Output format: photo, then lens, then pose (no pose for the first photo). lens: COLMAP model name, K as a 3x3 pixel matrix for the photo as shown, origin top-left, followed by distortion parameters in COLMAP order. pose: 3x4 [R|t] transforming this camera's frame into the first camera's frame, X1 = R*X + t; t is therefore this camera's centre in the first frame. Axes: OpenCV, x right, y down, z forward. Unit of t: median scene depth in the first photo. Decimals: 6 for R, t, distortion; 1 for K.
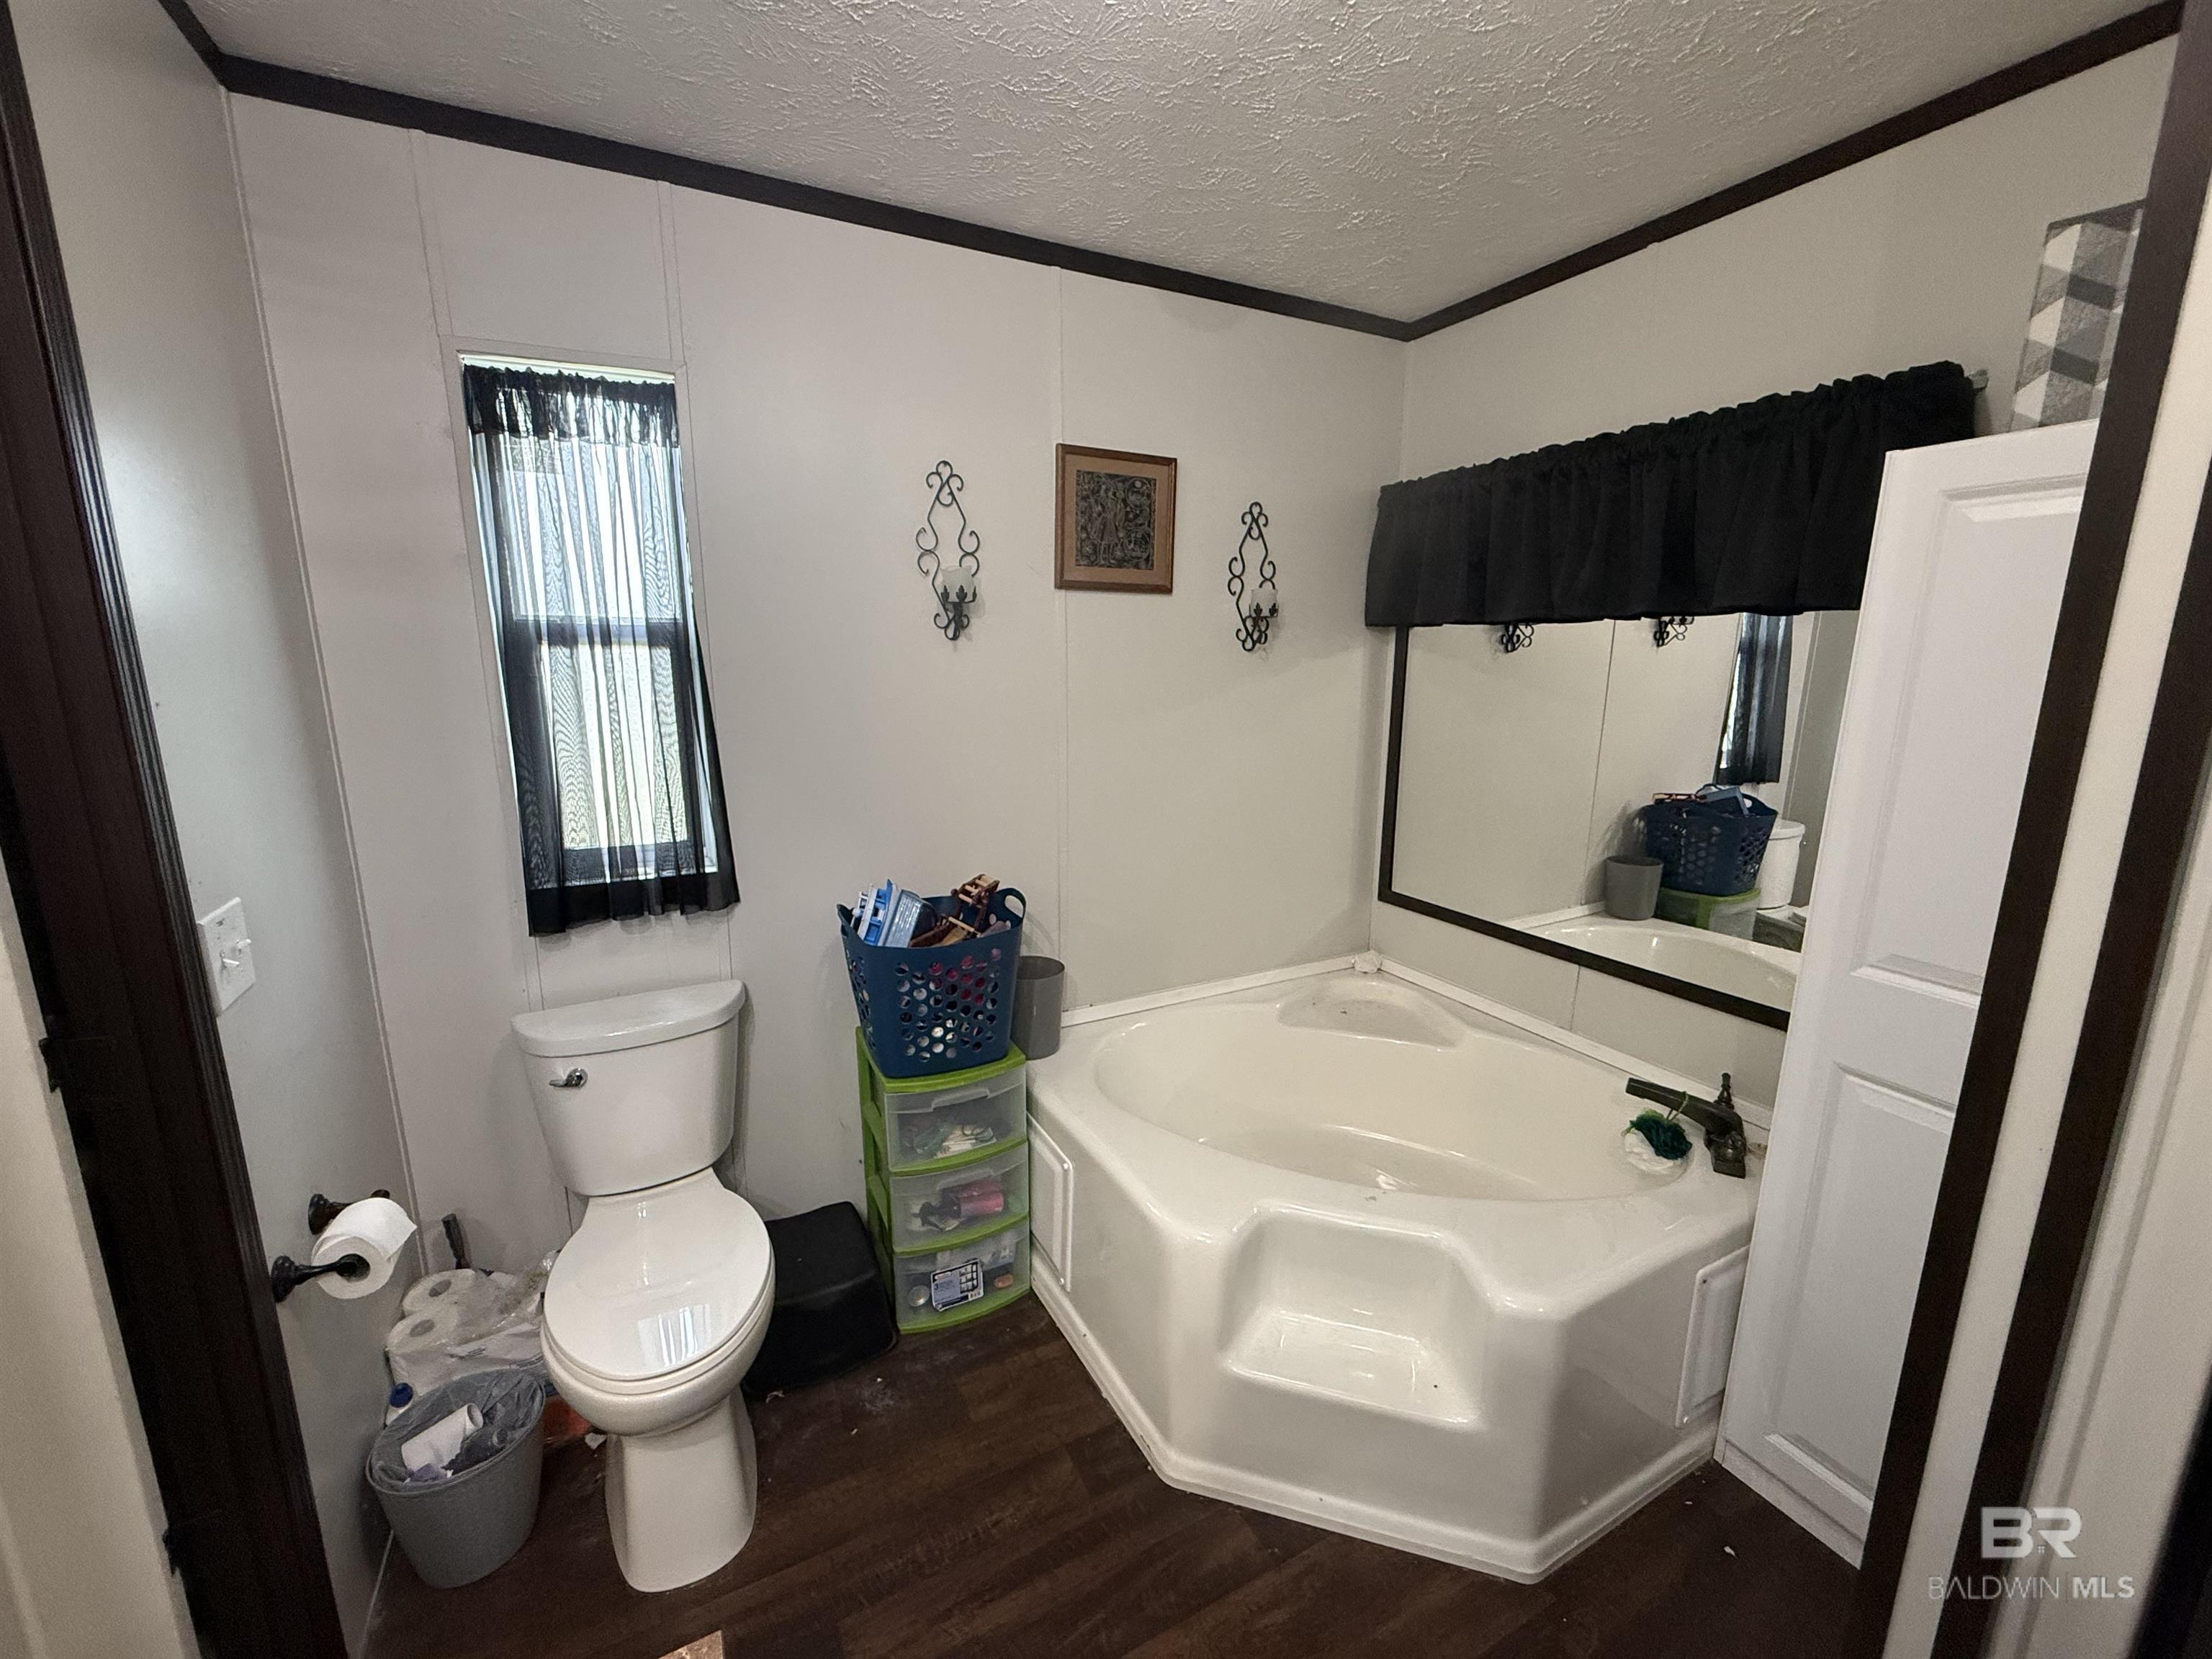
lens RADIAL K [[888.2, 0, 1108.3], [0, 888.2, 832.2], [0, 0, 1]] dist [0.001576, -0.000283]
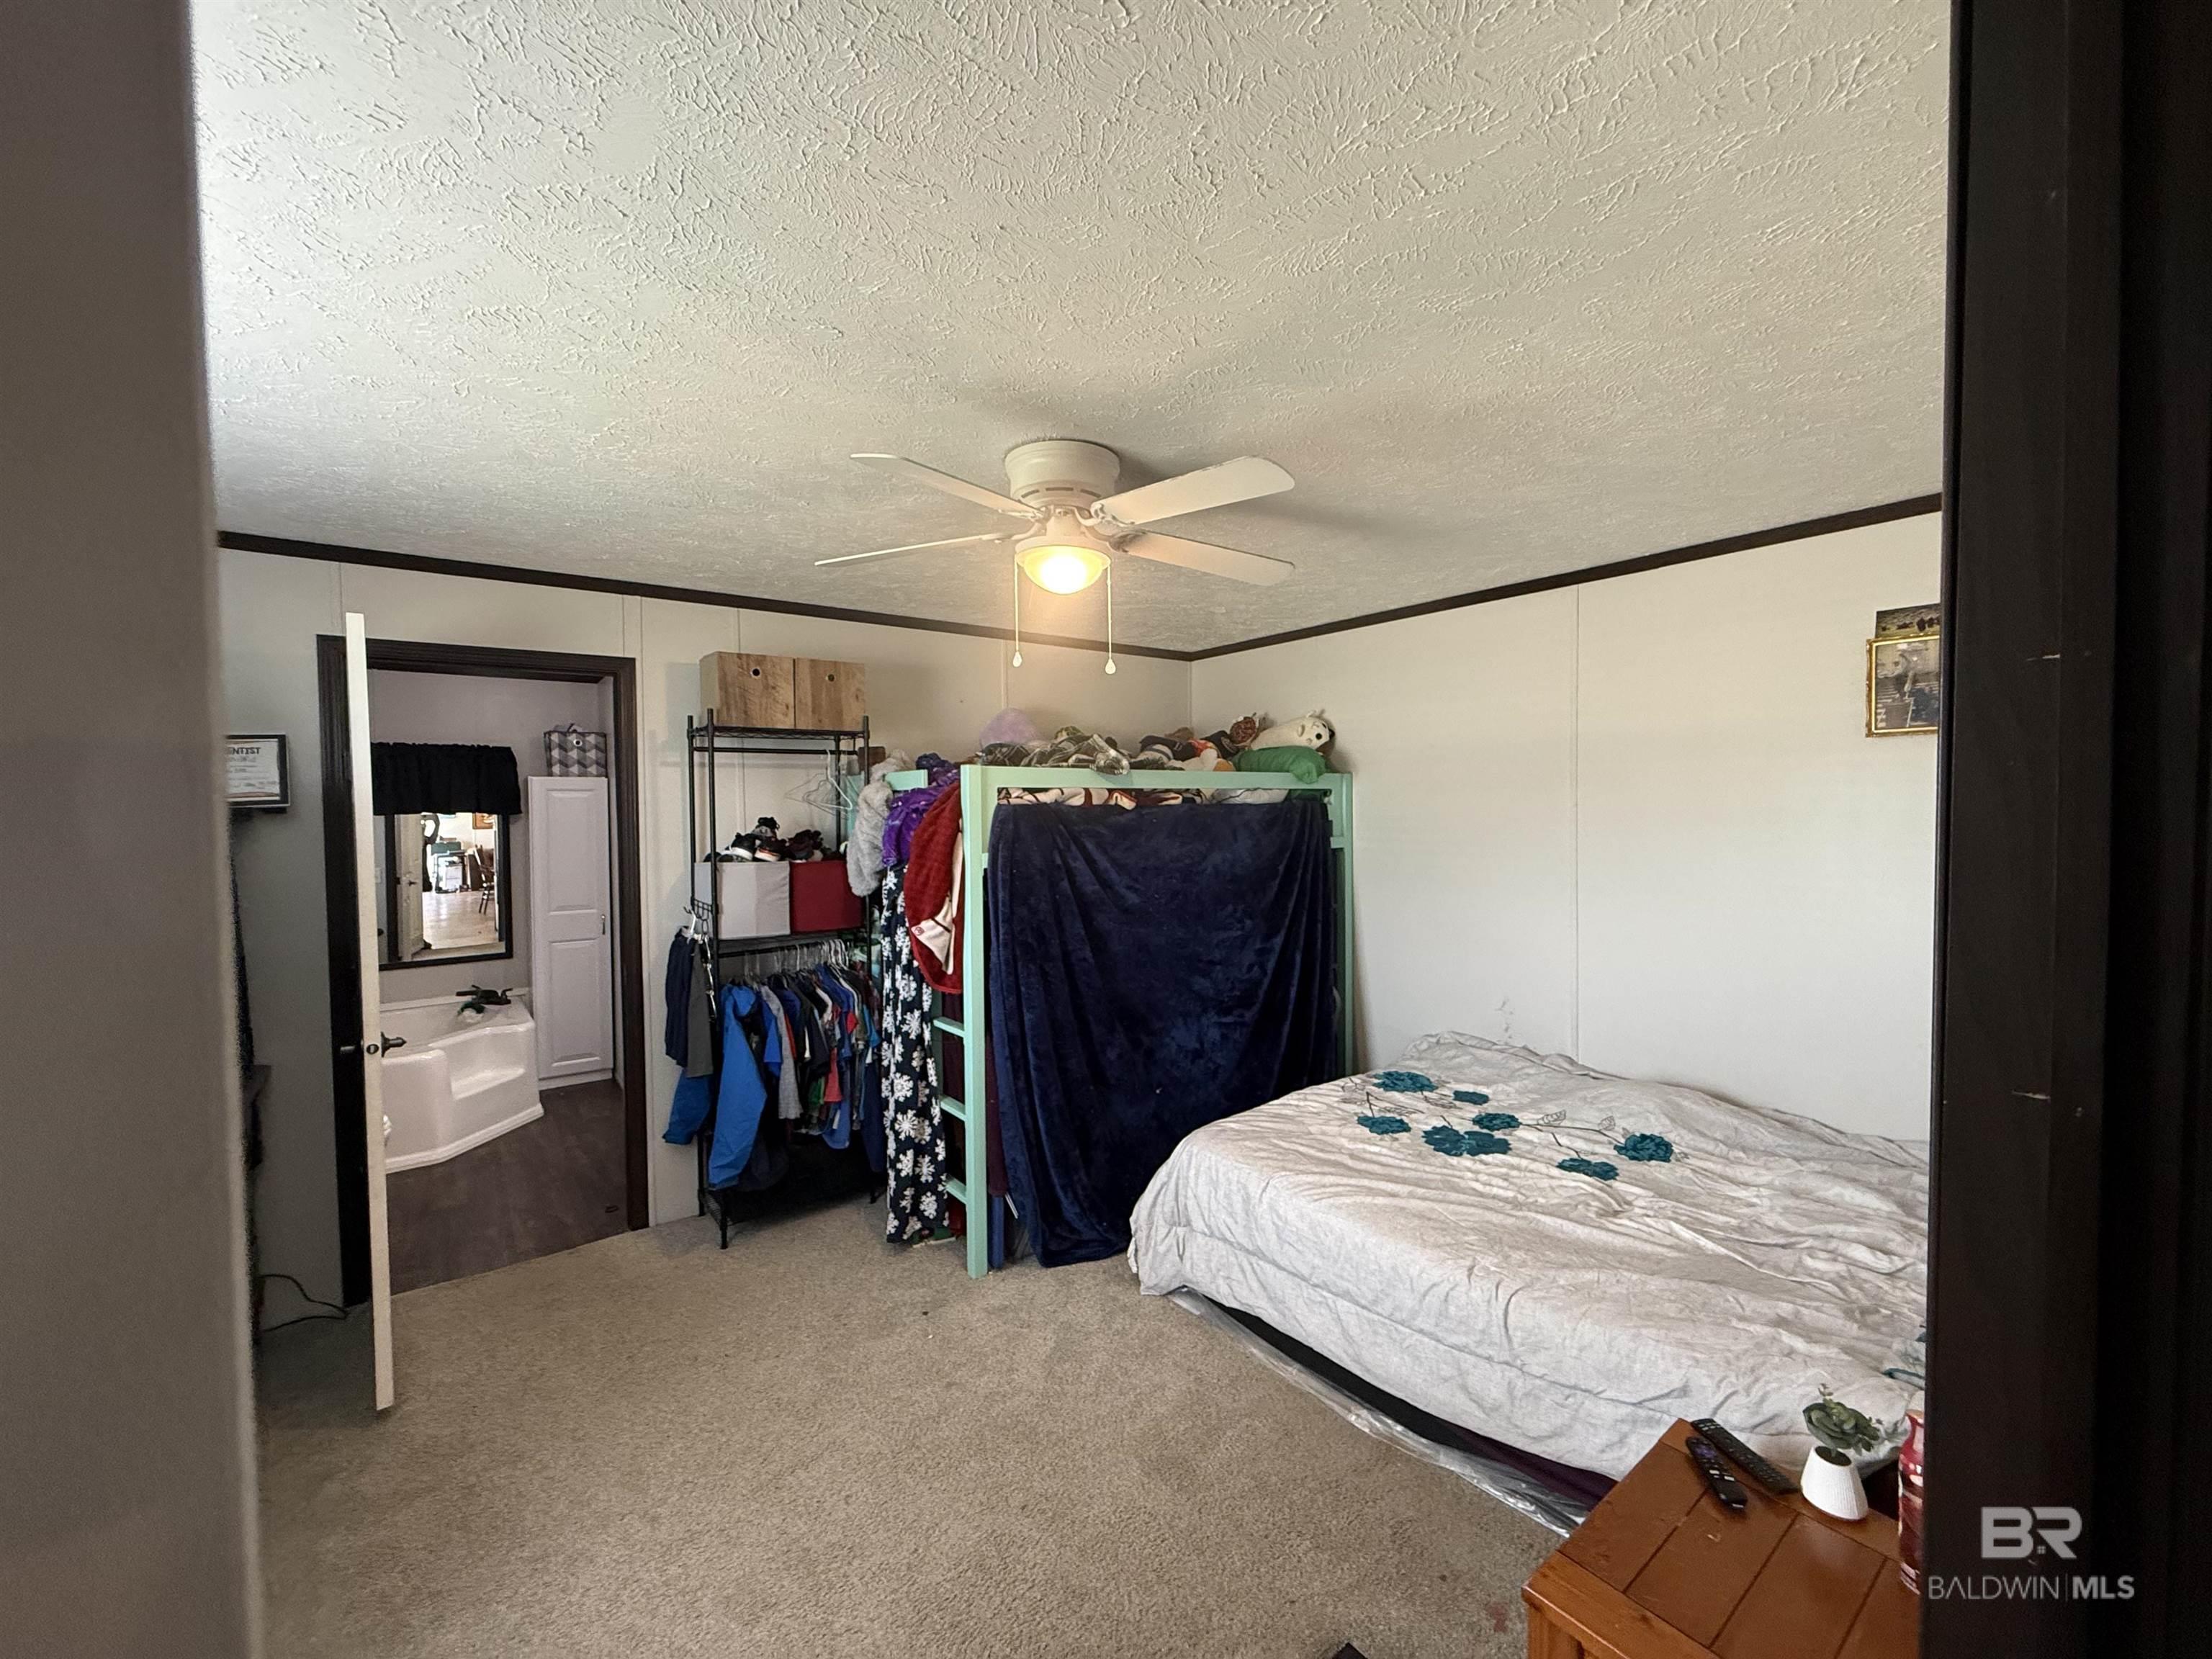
lens RADIAL K [[888.2, 0, 1108.3], [0, 888.2, 832.2], [0, 0, 1]] dist [0.001576, -0.000283]
pose [[-0.170033, -0.021395, 0.985206, -2.244766], [0.203589, 0.977433, 0.056363, 0.066835], [-0.964179, 0.210161, -0.161840, -0.493949]]
